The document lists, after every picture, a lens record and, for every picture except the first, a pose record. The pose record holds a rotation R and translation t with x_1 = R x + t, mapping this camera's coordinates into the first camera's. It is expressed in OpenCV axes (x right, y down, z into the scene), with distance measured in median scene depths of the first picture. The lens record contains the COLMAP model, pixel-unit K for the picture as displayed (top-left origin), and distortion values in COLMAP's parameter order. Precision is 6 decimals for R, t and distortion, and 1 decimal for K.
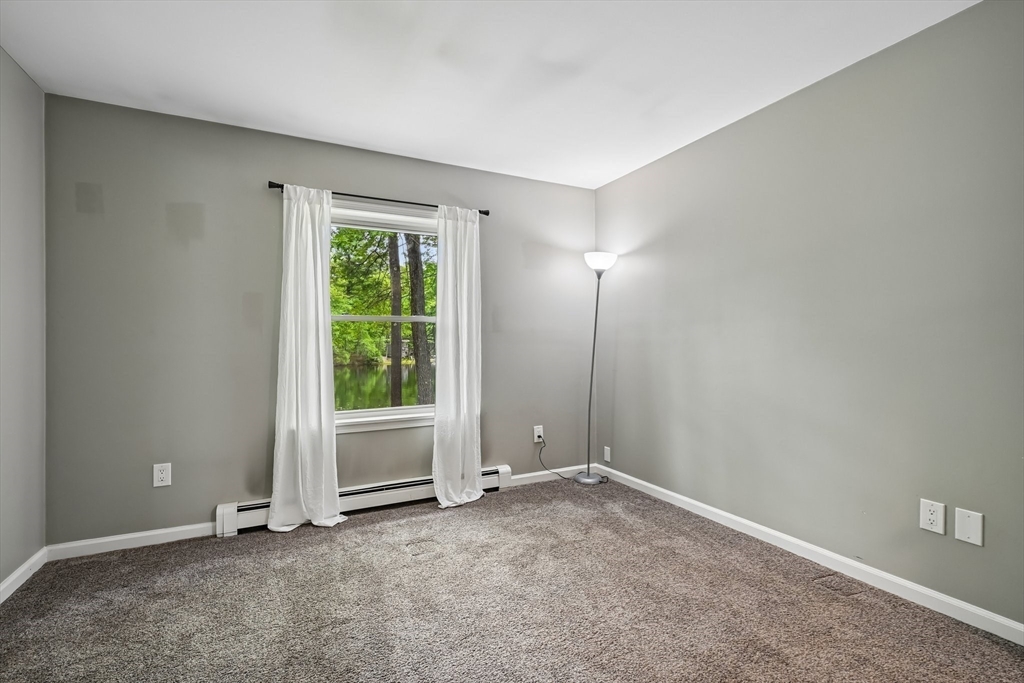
lens RADIAL K [[461.9, 0, 512.0], [0, 461.9, 343.4], [0, 0, 1]] dist [0.000179, 0.000174]
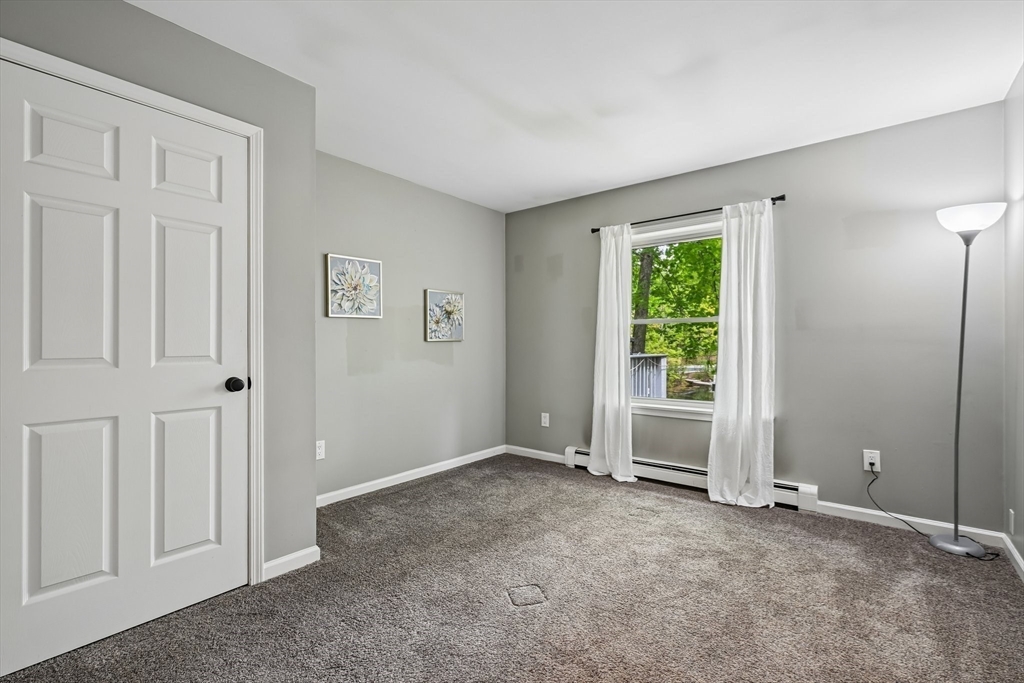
lens RADIAL K [[461.9, 0, 512.0], [0, 461.9, 343.4], [0, 0, 1]] dist [0.000179, 0.000174]
pose [[0.415972, 0.006033, -0.909357, 0.603787], [-0.003893, 0.999981, 0.004853, -0.000896], [0.909369, 0.001522, 0.415988, 0.160095]]
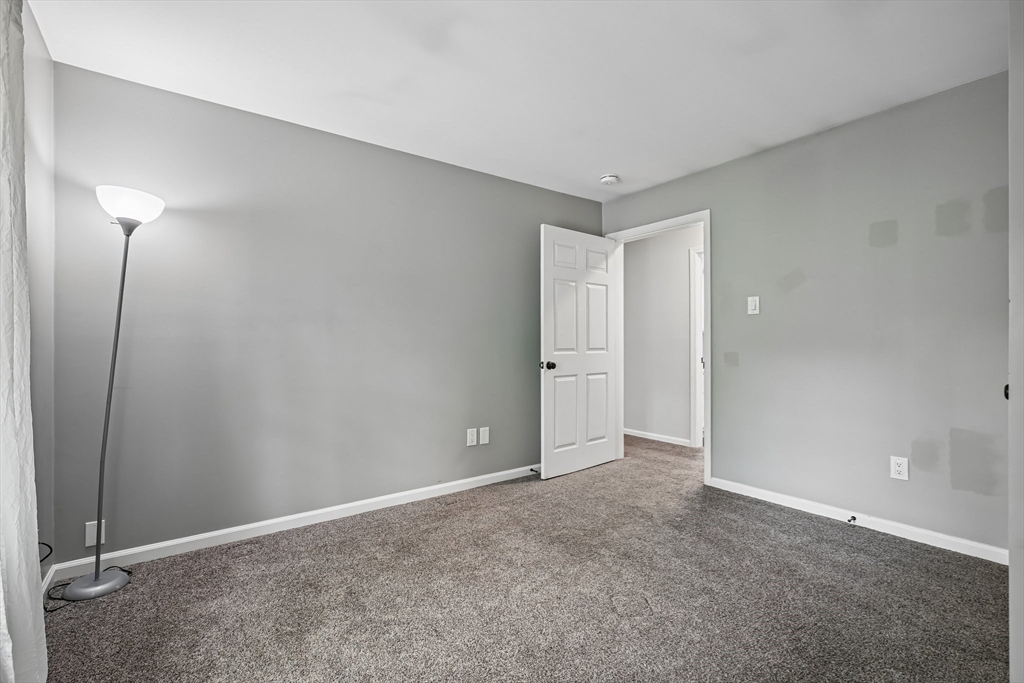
lens RADIAL K [[461.9, 0, 512.0], [0, 461.9, 343.4], [0, 0, 1]] dist [0.000179, 0.000174]
pose [[-0.176654, 0.005650, 0.984257, -0.568464], [0.003508, 0.999981, -0.005110, 0.007420], [-0.984267, 0.002550, -0.176670, 0.719069]]
